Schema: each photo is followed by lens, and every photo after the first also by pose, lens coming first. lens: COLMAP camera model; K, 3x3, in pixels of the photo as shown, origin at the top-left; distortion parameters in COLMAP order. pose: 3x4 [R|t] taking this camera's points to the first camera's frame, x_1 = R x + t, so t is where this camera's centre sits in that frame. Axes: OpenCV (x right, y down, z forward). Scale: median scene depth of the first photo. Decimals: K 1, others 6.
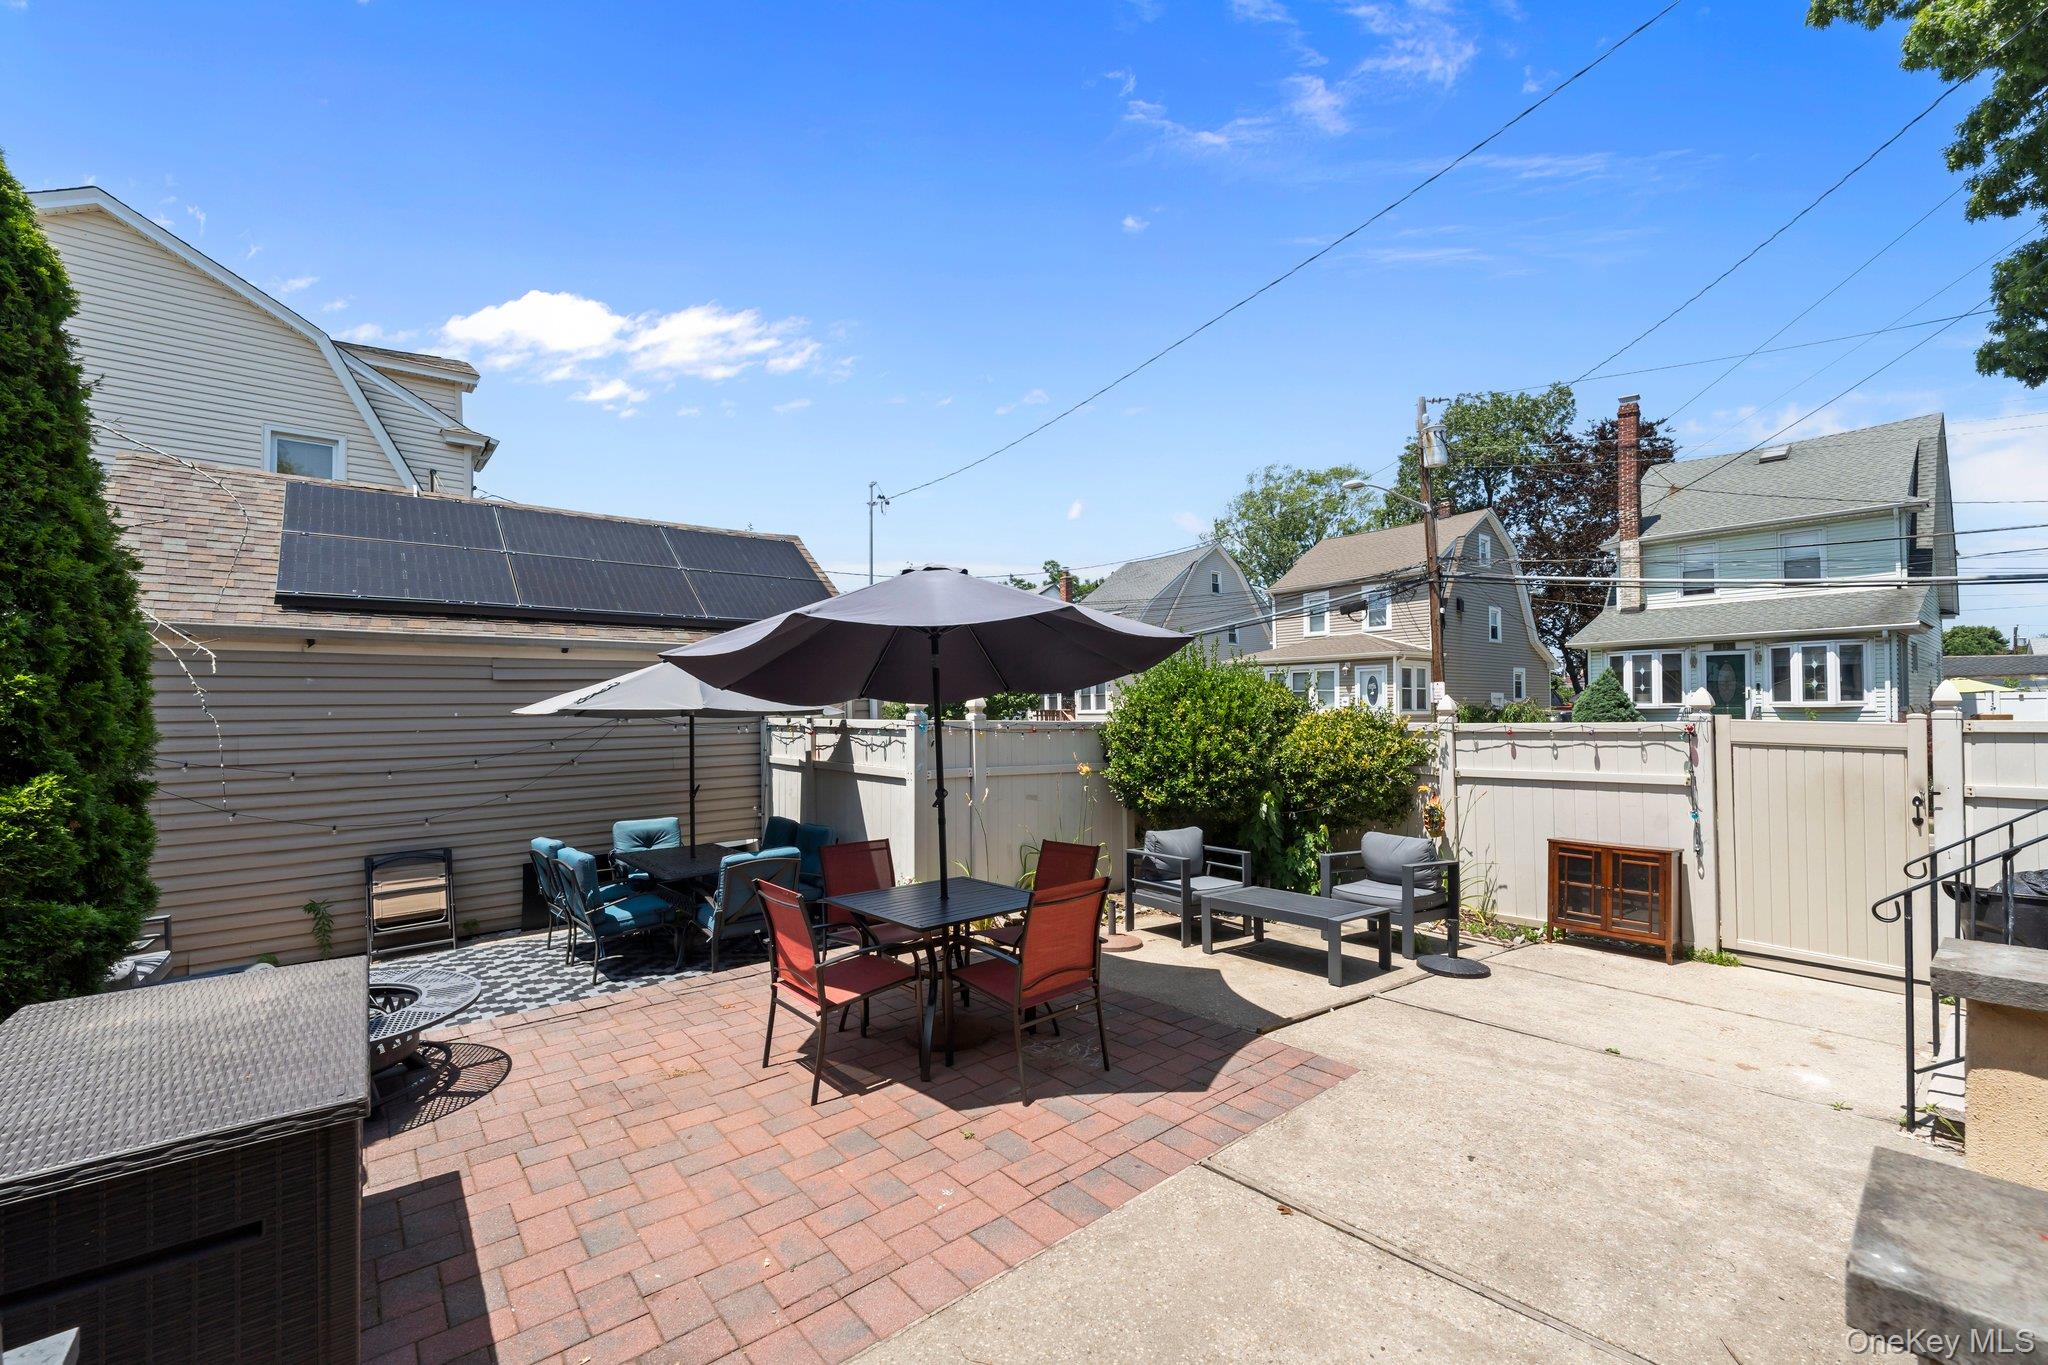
lens RADIAL K [[834.9, 0, 1031.9], [0, 834.9, 689.1], [0, 0, 1]] dist [-0.000114, 0.000188]
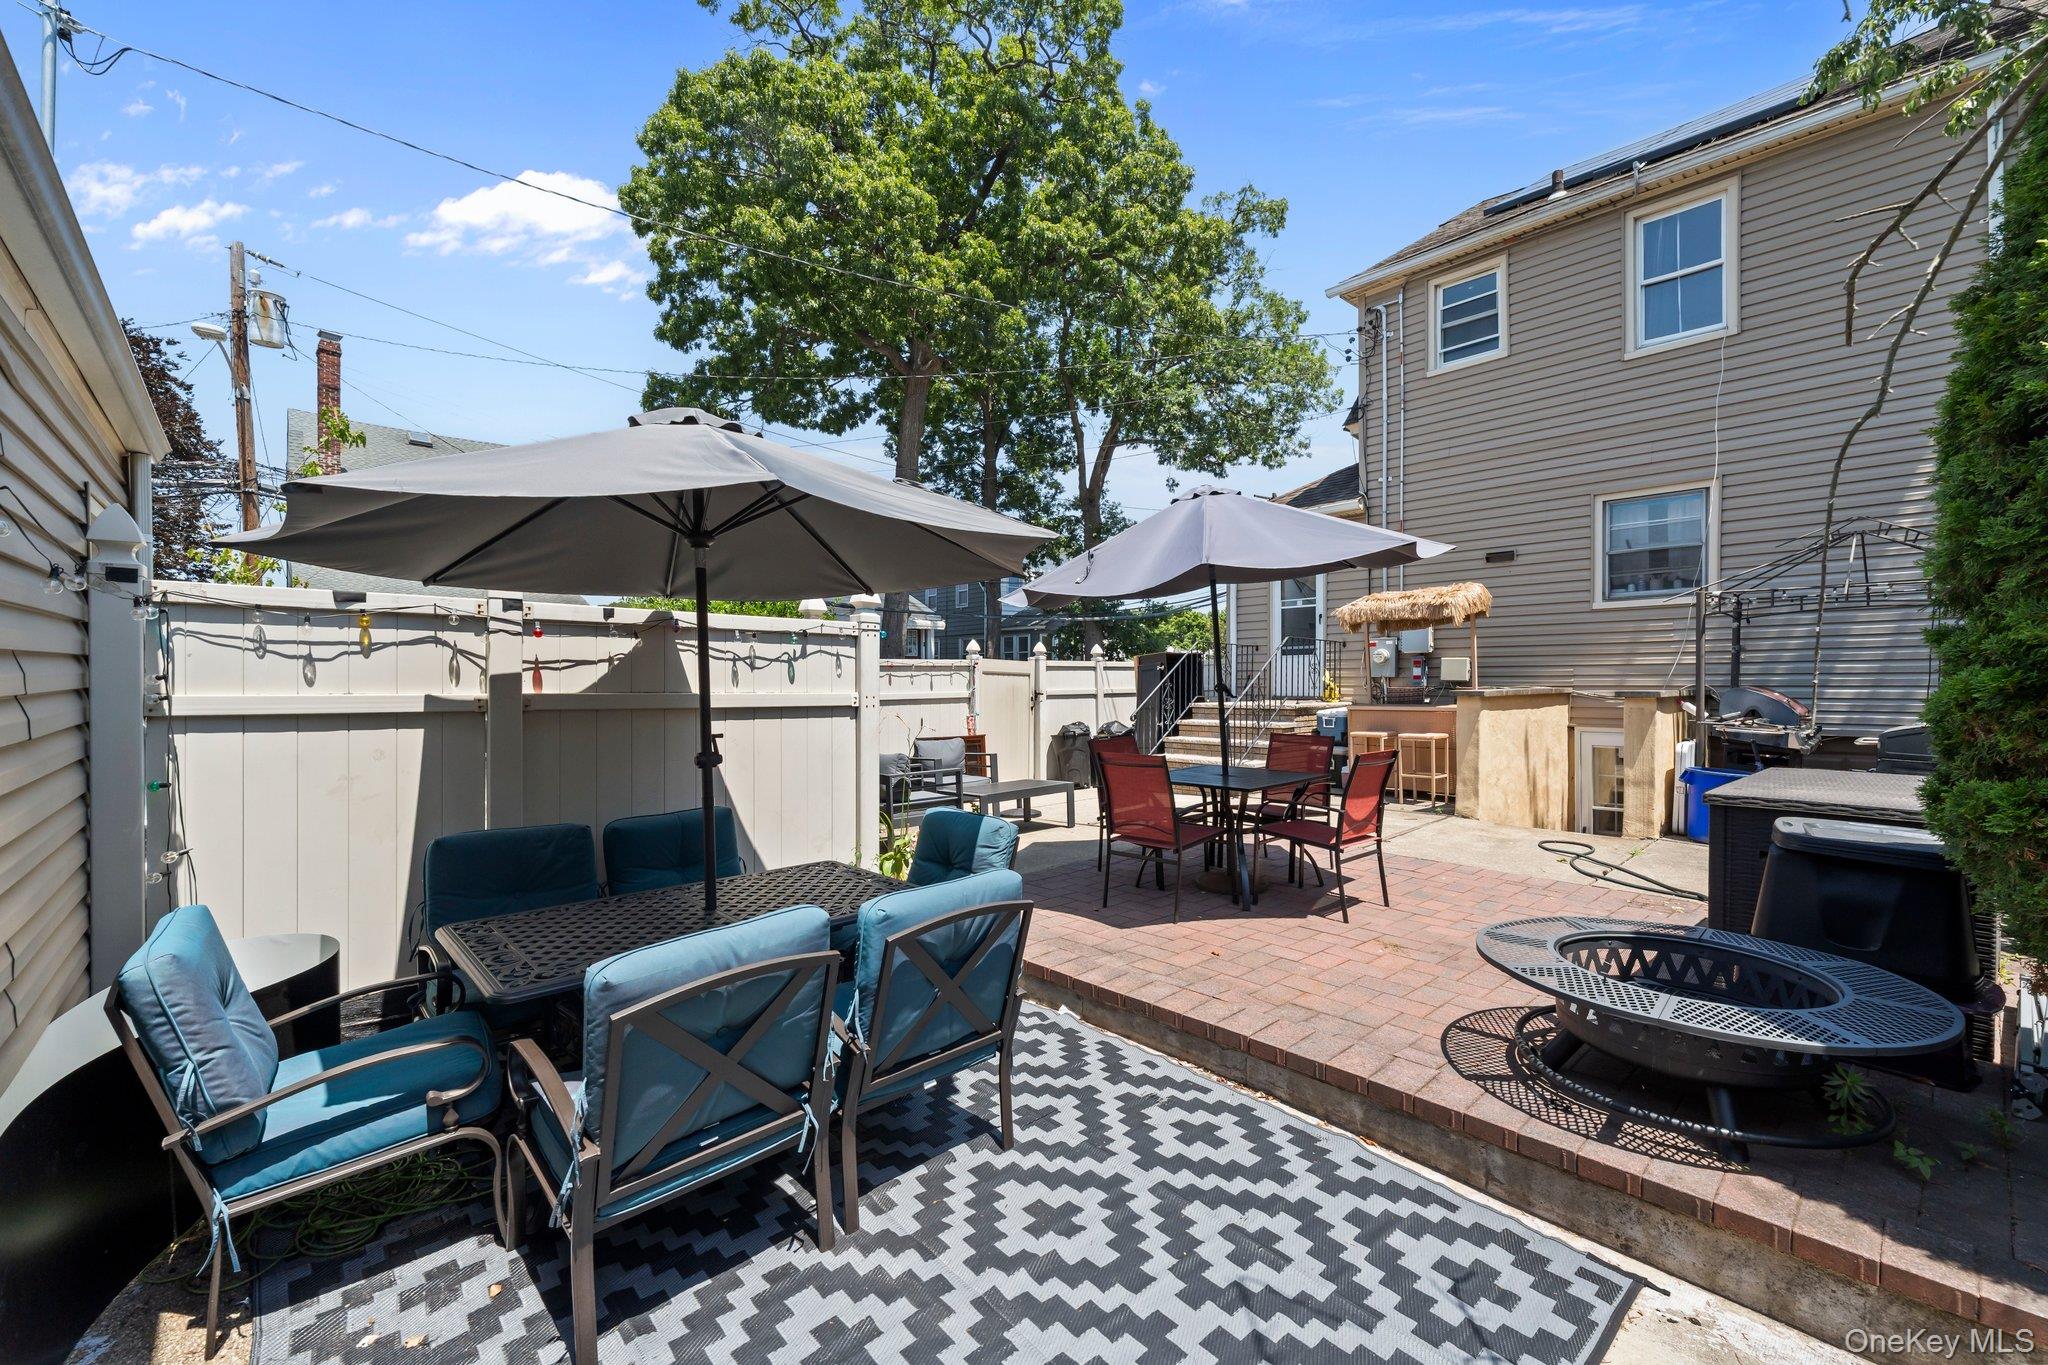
lens RADIAL K [[834.9, 0, 1031.0], [0, 834.9, 686.6], [0, 0, 1]] dist [-0.000114, 0.000188]
pose [[-0.030964, 0.001667, 0.999519, -0.820675], [-0.024469, 0.999698, -0.002425, 0.086223], [-0.999221, -0.024533, -0.030914, 0.843726]]
